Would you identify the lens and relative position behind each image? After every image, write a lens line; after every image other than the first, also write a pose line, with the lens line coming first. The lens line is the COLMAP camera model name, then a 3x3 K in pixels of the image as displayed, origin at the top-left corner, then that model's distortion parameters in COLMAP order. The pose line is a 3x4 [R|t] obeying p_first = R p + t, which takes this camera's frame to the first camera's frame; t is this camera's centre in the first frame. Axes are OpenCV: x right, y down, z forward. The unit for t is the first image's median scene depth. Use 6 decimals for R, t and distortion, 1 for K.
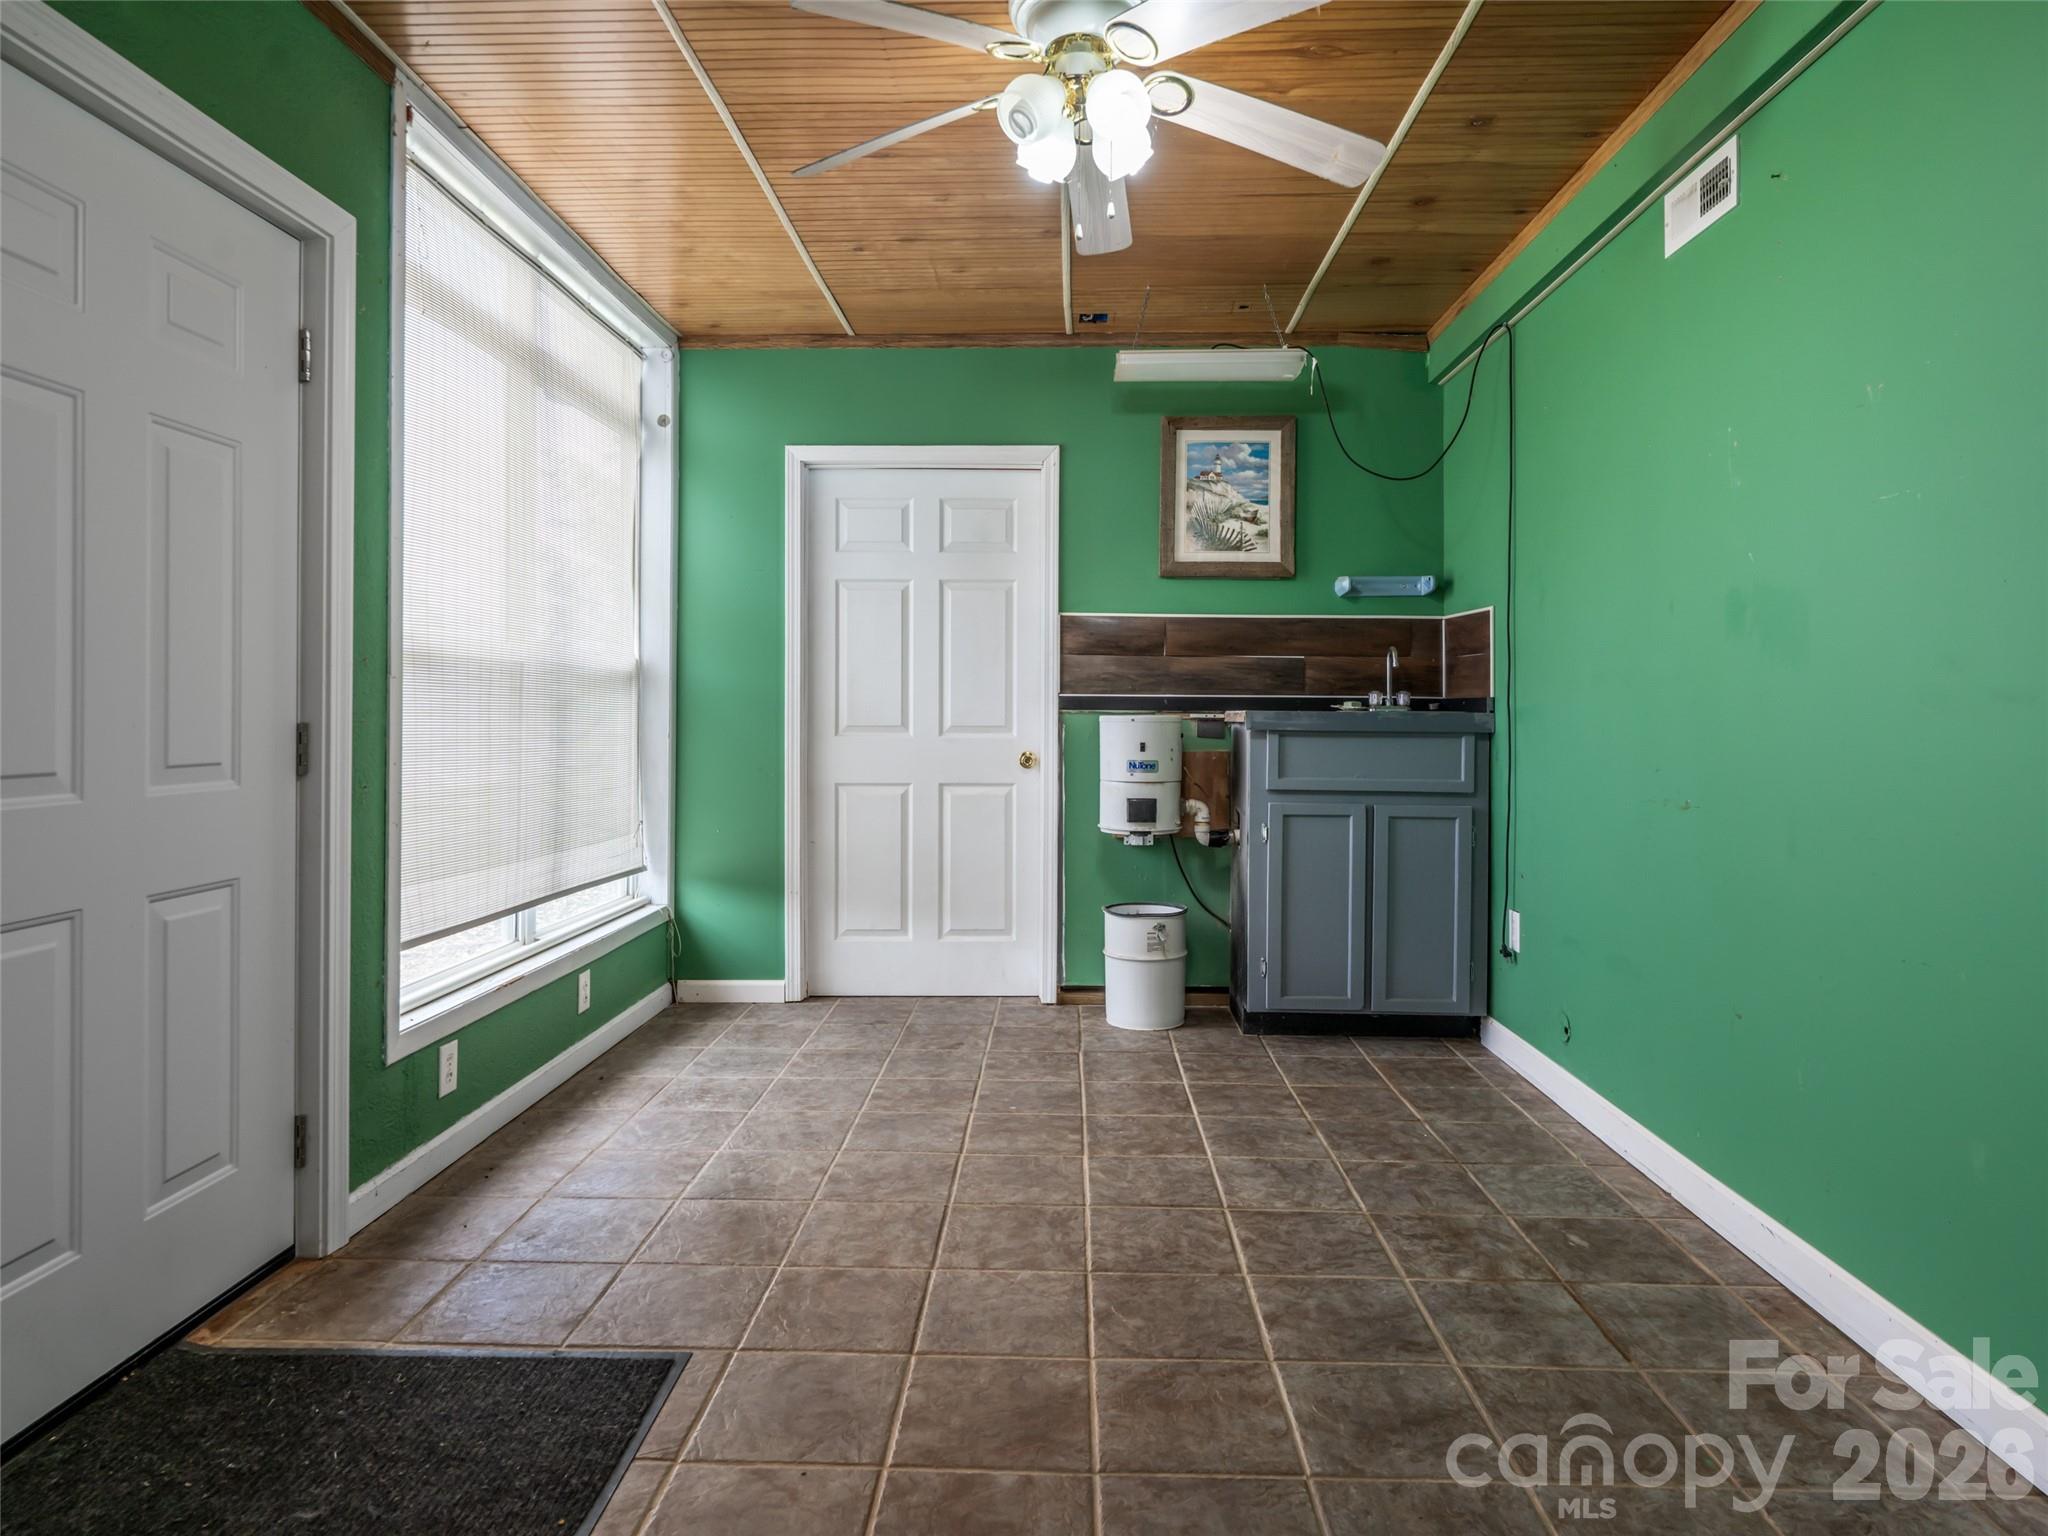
lens RADIAL K [[1217.1, 0, 1026.4], [0, 1217.1, 753.0], [0, 0, 1]] dist [-0.001310, -0.000245]
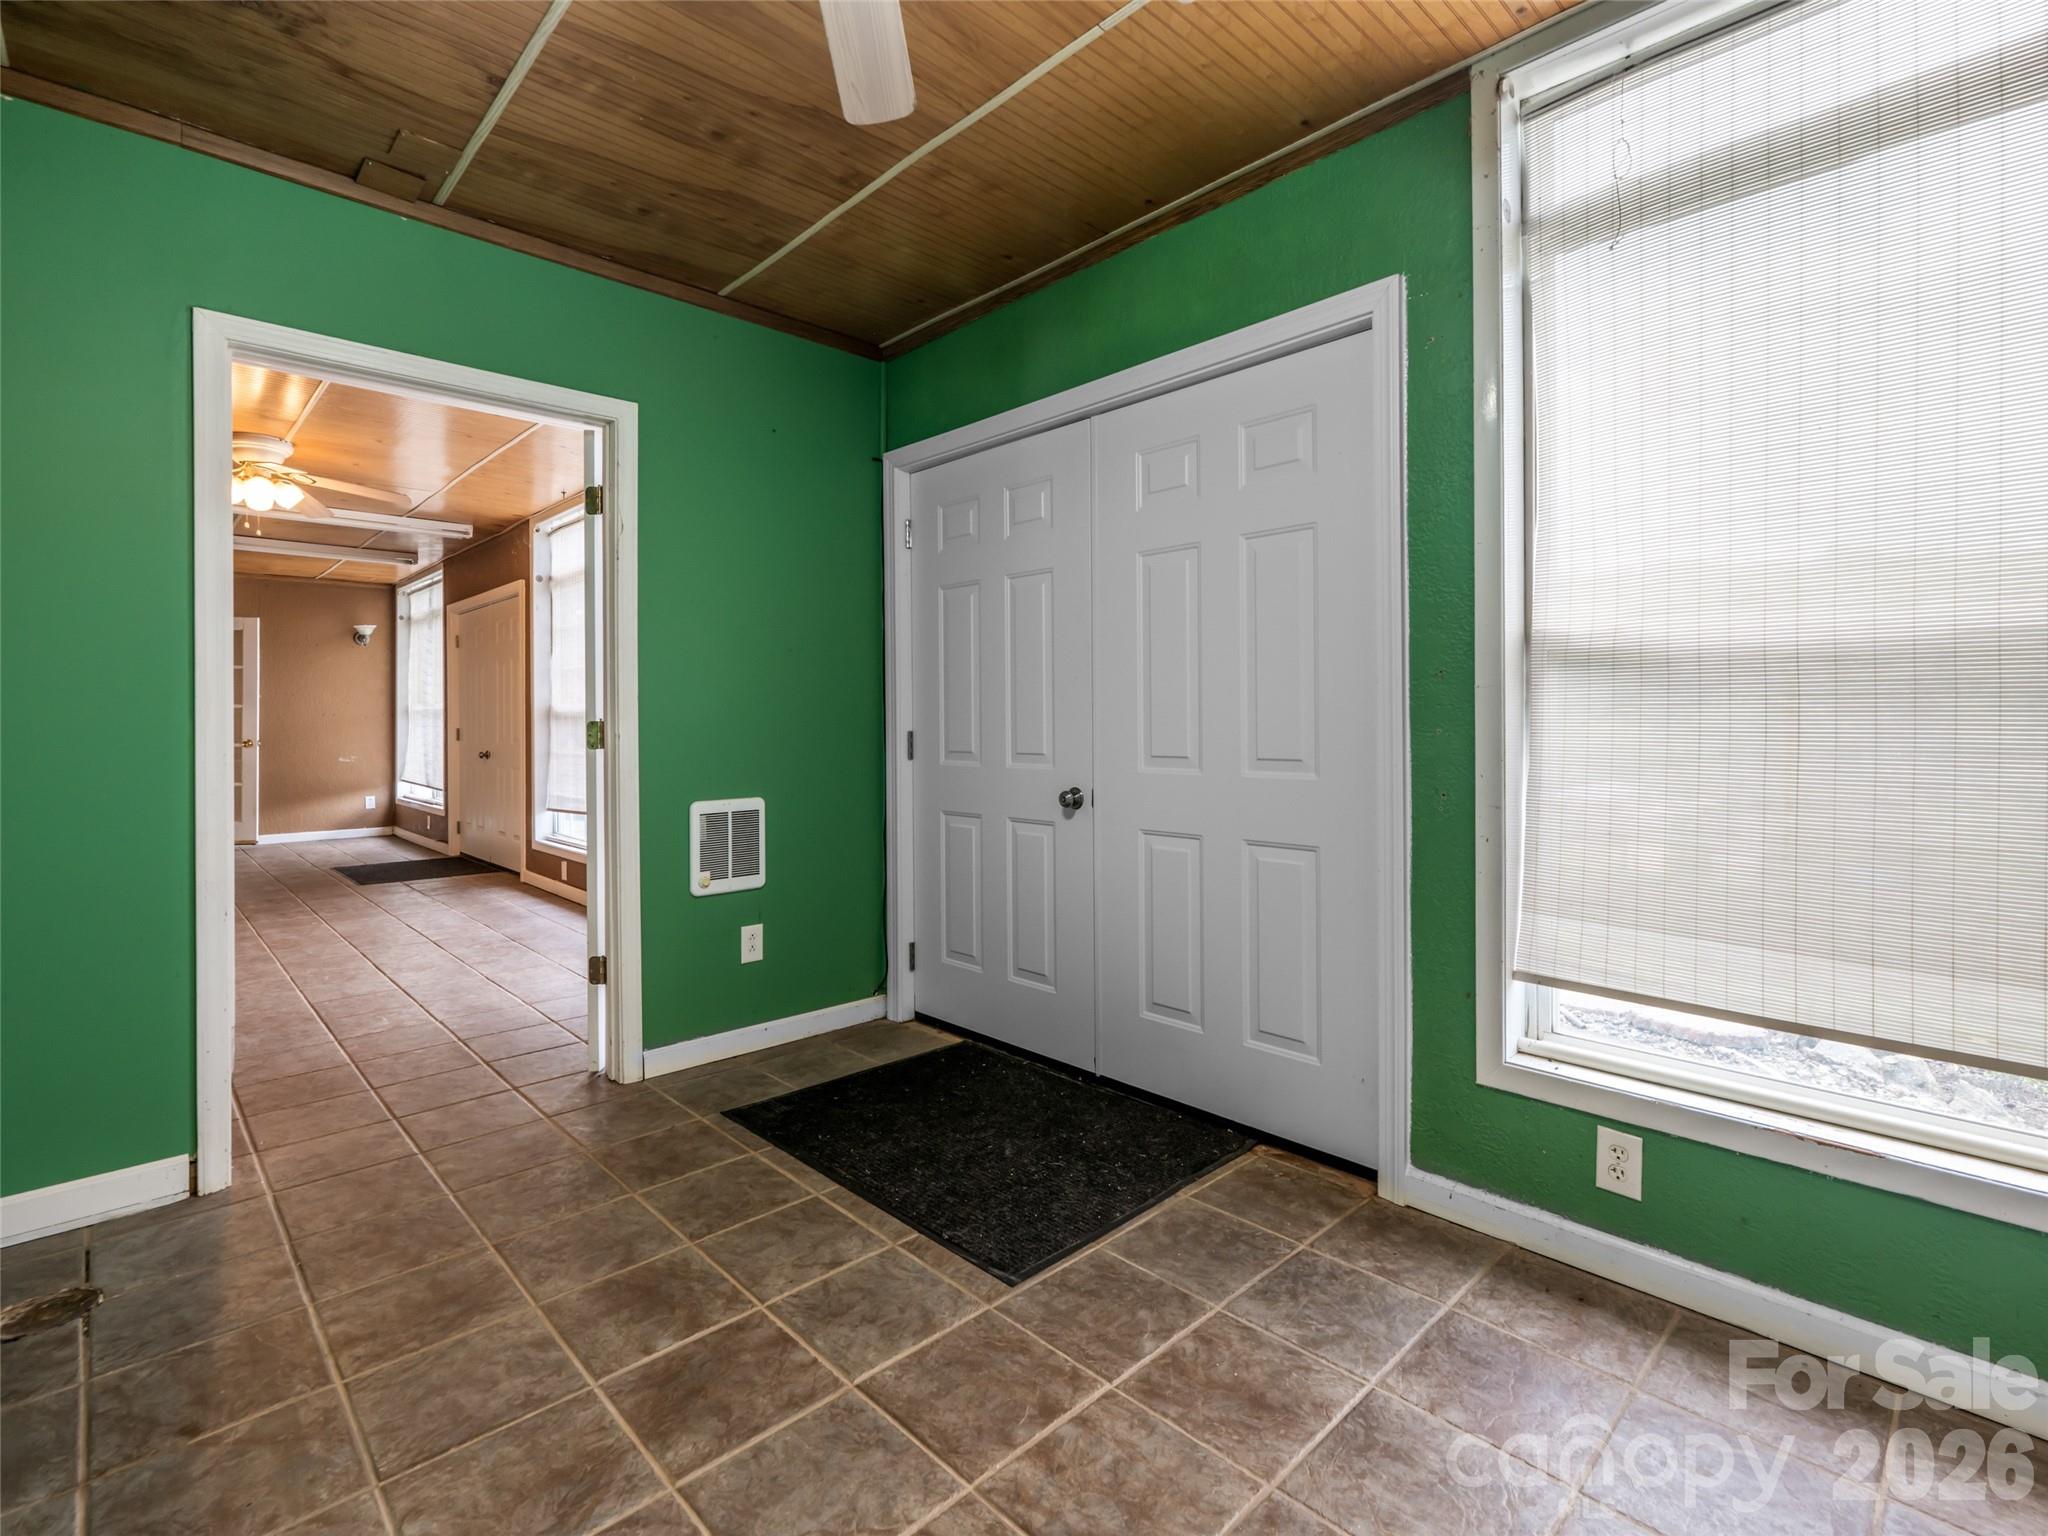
lens RADIAL K [[962.6, 0, 1026.7], [0, 962.6, 759.0], [0, 0, 1]] dist [0.000717, 0.000167]
pose [[-0.700095, 0.026351, -0.713563, 0.329187], [-0.019911, 0.998210, 0.056398, -0.047227], [0.713772, 0.053692, -0.698317, 1.540108]]
